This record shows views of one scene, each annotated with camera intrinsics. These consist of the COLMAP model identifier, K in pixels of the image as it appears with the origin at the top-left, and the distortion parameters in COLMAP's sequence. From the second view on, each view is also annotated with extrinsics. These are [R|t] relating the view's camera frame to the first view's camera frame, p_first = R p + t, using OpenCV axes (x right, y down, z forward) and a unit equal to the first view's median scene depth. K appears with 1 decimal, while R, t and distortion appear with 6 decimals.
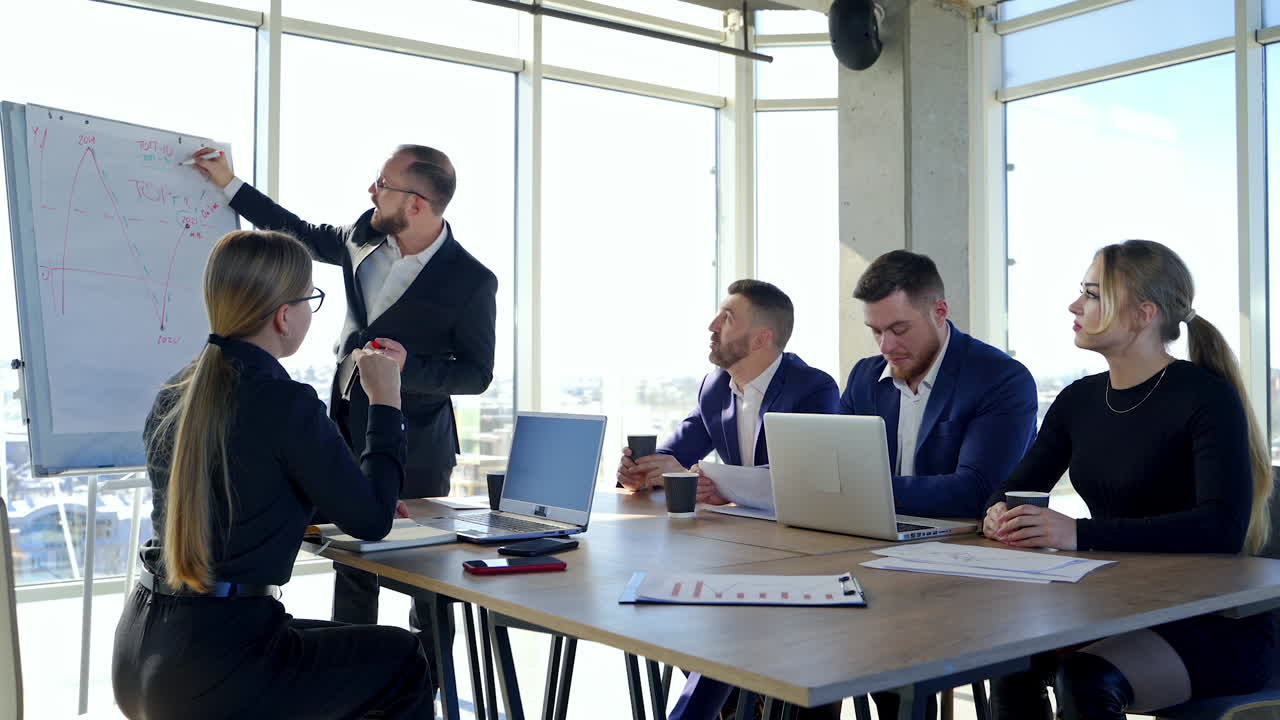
lens RADIAL K [[1180.8, 0, 640.0], [0, 1180.8, 360.0], [0, 0, 1]] dist [-0.000761, -0.149891]
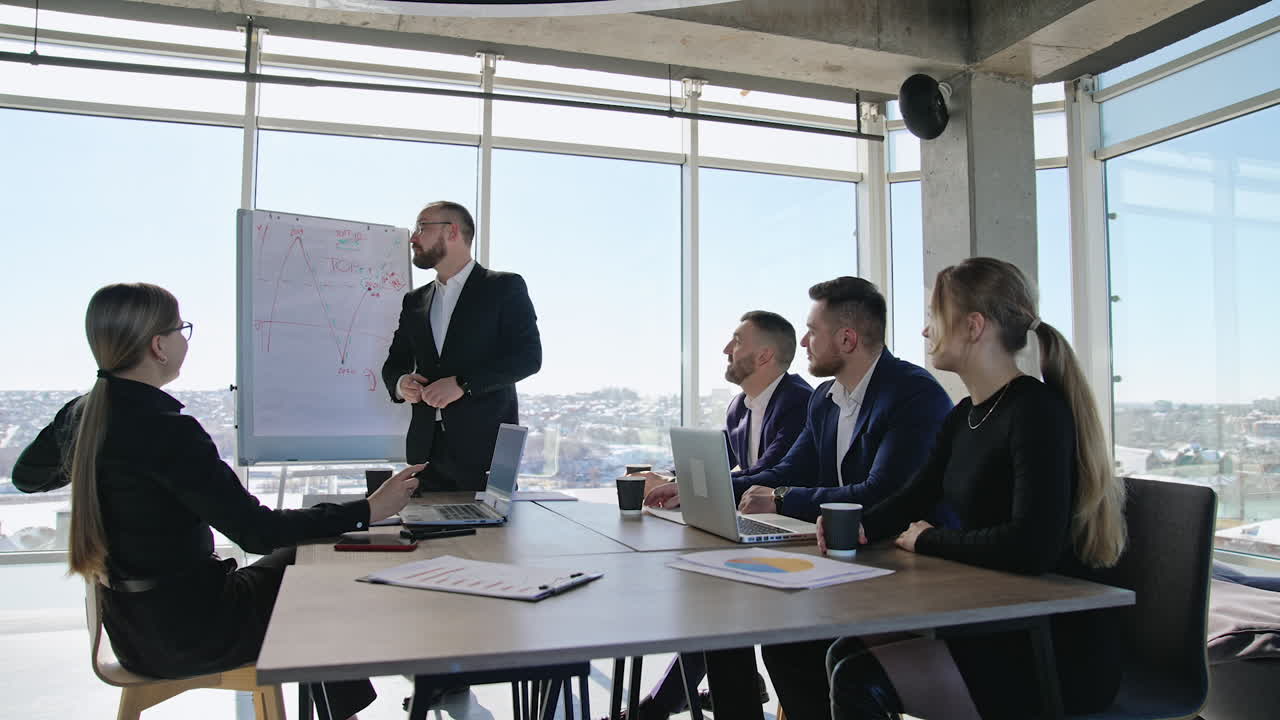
lens RADIAL K [[893.7, 0, 646.4], [0, 893.7, 353.7], [0, 0, 1]] dist [-0.115059, 0.089396]
pose [[0.952335, -0.016504, -0.304608, 0.173908], [0.003106, 0.999008, -0.044415, 0.006987], [0.305039, 0.041352, 0.951442, 0.081985]]
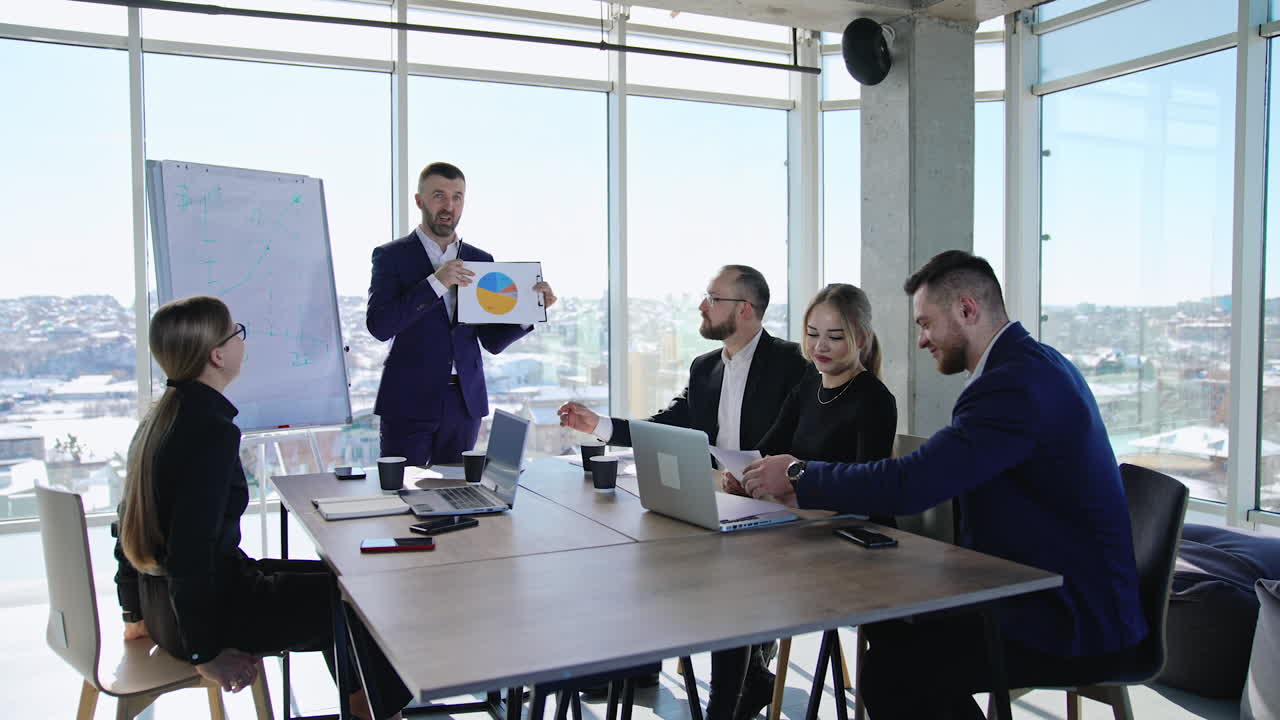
lens RADIAL K [[997.5, 0, 639.5], [0, 997.5, 355.6], [0, 0, 1]] dist [-0.050204, 0.012828]
pose [[0.980485, 0.003017, -0.196571, 0.148956], [0.009536, 0.997976, 0.062880, -0.041764], [0.196362, -0.063527, 0.978471, -0.018296]]
